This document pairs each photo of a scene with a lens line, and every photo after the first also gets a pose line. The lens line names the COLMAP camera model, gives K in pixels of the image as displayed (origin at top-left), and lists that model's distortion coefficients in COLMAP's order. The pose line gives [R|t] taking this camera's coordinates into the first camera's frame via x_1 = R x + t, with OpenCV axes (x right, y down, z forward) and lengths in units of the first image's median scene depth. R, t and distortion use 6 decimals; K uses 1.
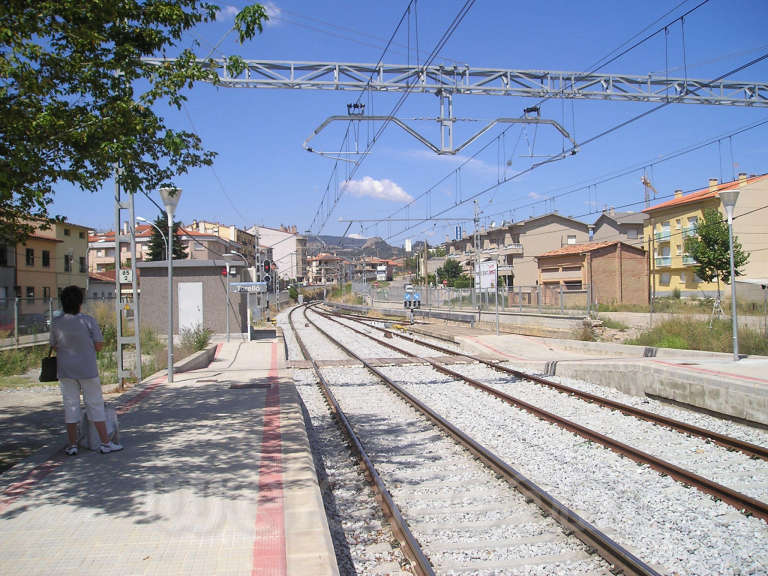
lens RADIAL K [[778.3, 0, 387.3], [0, 778.3, 292.1], [0, 0, 1]] dist [-0.134106, 0.000000]
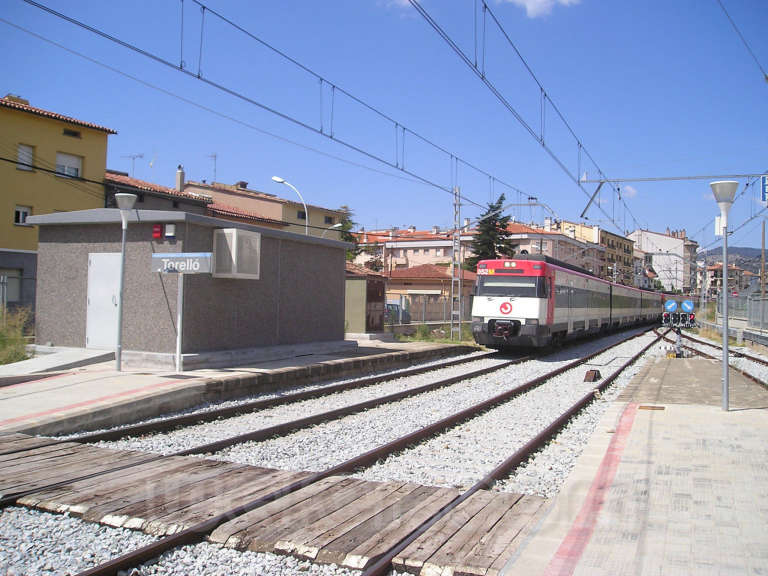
lens RADIAL K [[781.8, 0, 412.6], [0, 781.8, 290.8], [0, 0, 1]] dist [-0.104867, 0.000000]
pose [[0.882684, 0.032355, -0.468851, 0.043822], [-0.039521, 0.999204, -0.005452, 0.002054], [0.468302, 0.023342, 0.883260, 0.149076]]
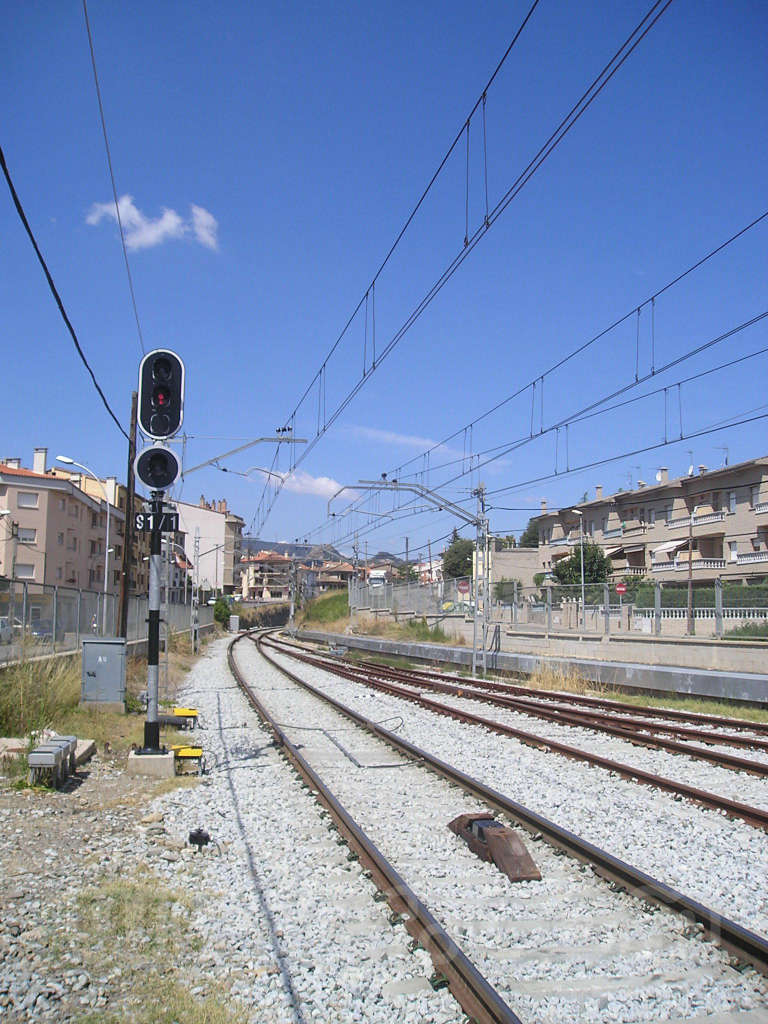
lens RADIAL K [[1051.6, 0, 387.1], [0, 1051.6, 509.3], [0, 0, 1]] dist [-0.135150, 0.000000]
pose [[0.998410, 0.035613, 0.043684, -0.055491], [-0.030822, 0.993905, -0.105840, 0.005269], [-0.047187, 0.104325, 0.993423, 0.372405]]
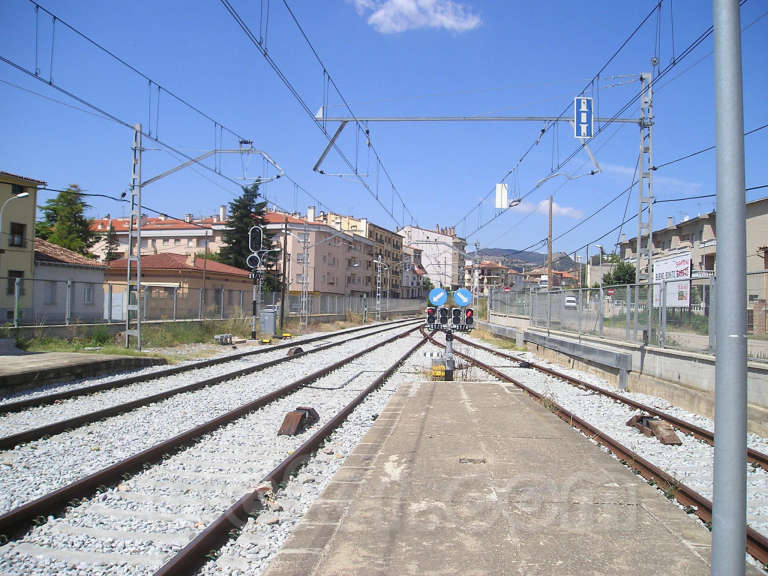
lens RADIAL K [[781.8, 0, 397.5], [0, 781.8, 293.4], [0, 0, 1]] dist [-0.104867, 0.000000]
pose [[0.975163, 0.041193, -0.217625, 0.031248], [-0.044514, 0.998955, -0.010374, 0.003246], [0.216970, 0.019803, 0.975977, 0.226744]]
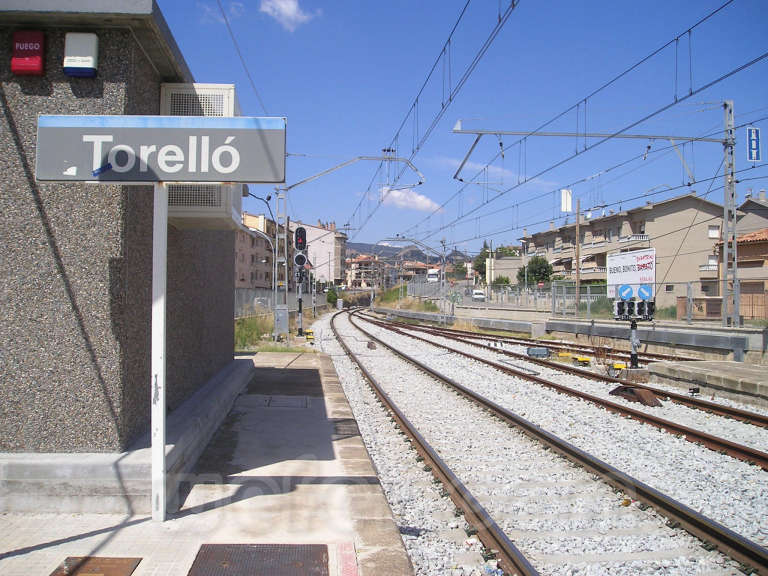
lens RADIAL K [[781.8, 0, 397.7], [0, 781.8, 286.9], [0, 0, 1]] dist [-0.104867, 0.000000]
pose [[0.999185, 0.026139, -0.030762, -0.030769], [-0.026694, 0.999486, -0.017749, 0.005042], [0.030283, 0.018555, 0.999369, 0.202674]]
